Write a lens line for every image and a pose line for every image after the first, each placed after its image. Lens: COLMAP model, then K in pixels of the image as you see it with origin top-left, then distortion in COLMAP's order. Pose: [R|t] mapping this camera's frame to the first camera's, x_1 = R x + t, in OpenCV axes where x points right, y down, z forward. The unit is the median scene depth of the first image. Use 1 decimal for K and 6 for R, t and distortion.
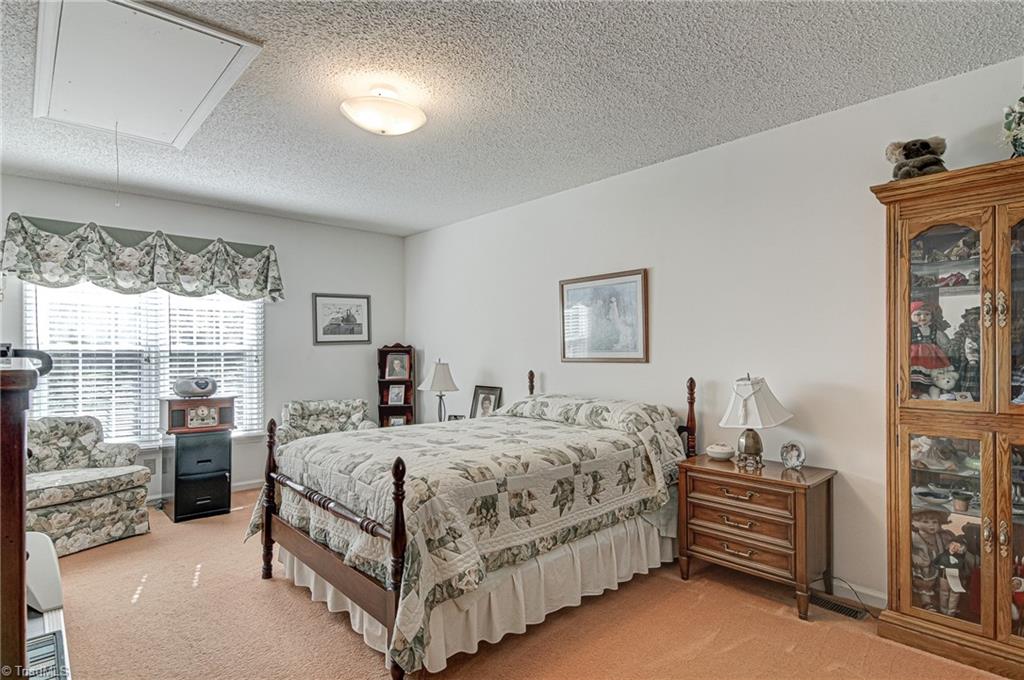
lens RADIAL K [[542.9, 0, 510.6], [0, 542.9, 346.0], [0, 0, 1]] dist [0.014809, -0.014557]
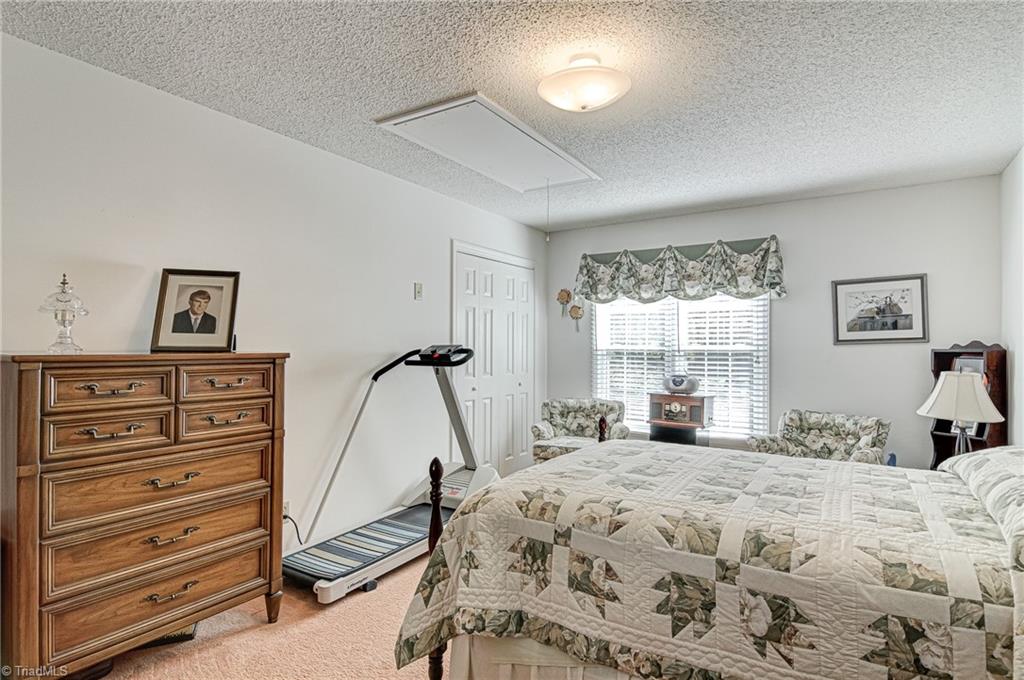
lens RADIAL K [[542.9, 0, 528.9], [0, 542.9, 339.1], [0, 0, 1]] dist [0.014809, -0.014557]
pose [[0.266777, -0.014908, -0.963643, 0.377634], [0.002361, 0.999887, -0.014815, 0.001265], [0.963755, 0.001678, 0.266783, 0.421838]]
